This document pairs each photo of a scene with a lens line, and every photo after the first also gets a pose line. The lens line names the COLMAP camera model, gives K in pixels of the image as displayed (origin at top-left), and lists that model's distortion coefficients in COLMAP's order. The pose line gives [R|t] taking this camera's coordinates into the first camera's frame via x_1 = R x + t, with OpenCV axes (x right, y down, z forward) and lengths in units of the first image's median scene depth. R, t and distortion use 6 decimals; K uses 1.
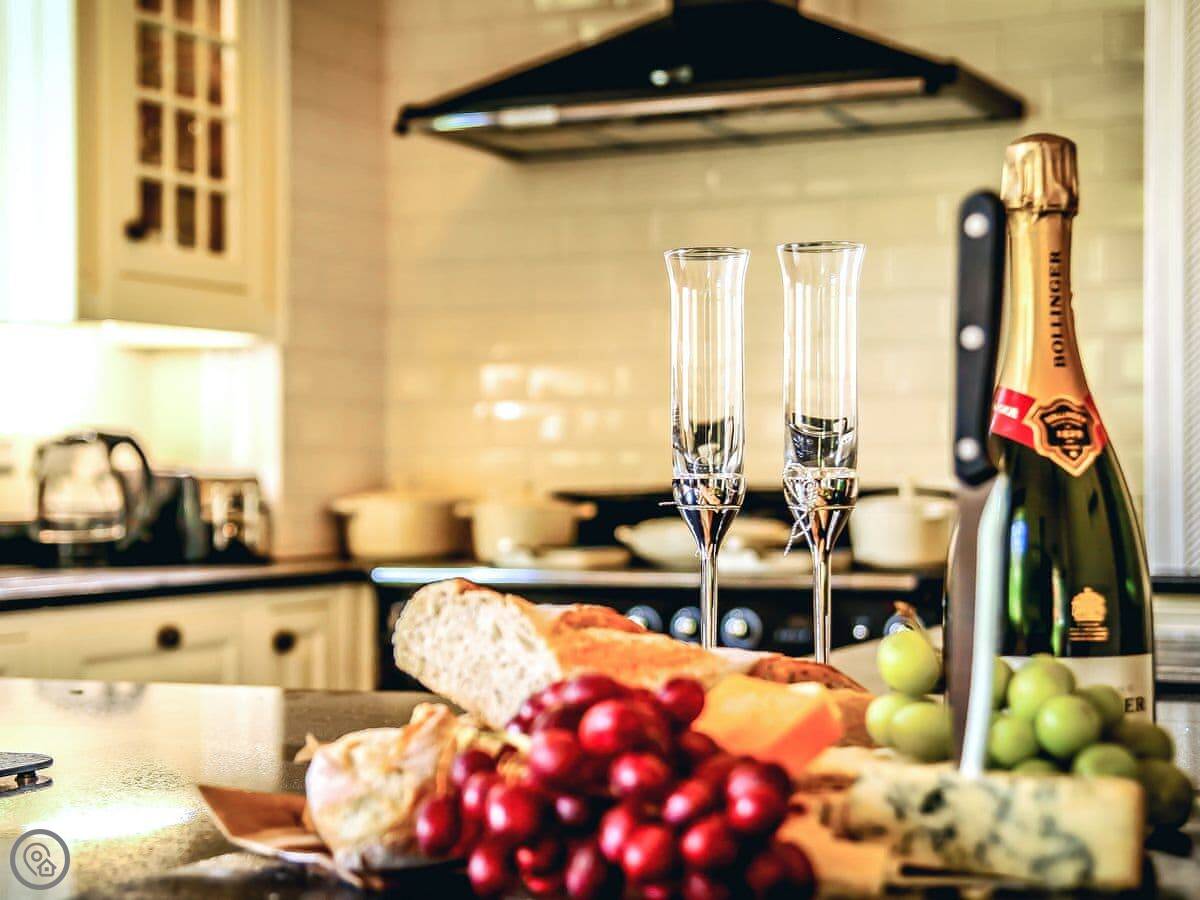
lens RADIAL K [[2476.4, 0, 597.3], [0, 2476.4, 449.6], [0, 0, 1]] dist [0.070480, 0.000000]
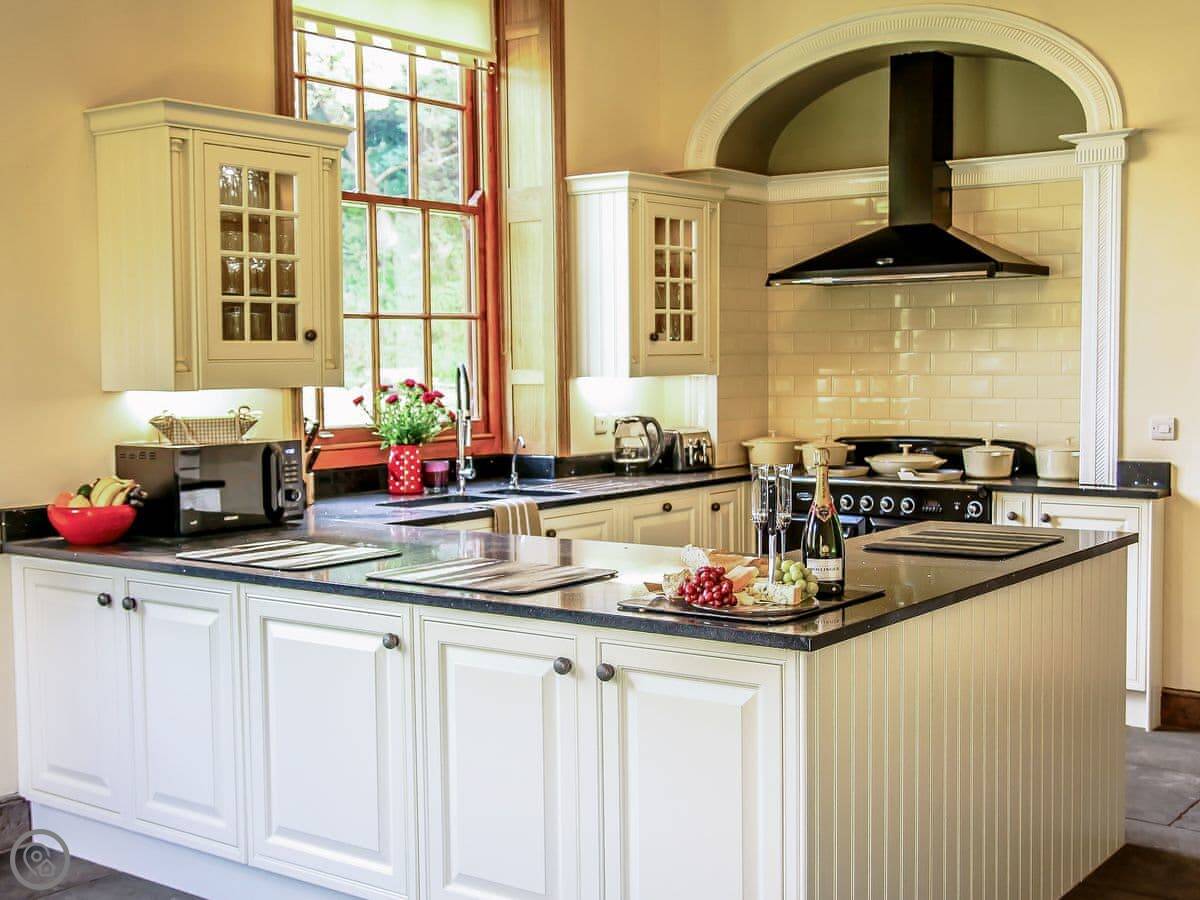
lens RADIAL K [[1525.7, 0, 600.1], [0, 1525.7, 450.4], [0, 0, 1]] dist [-0.046369, 0.000000]
pose [[0.973217, 0.006903, -0.229783, 0.097152], [0.008327, 0.997835, 0.065243, -0.070445], [0.229735, -0.065409, 0.971053, -0.426063]]
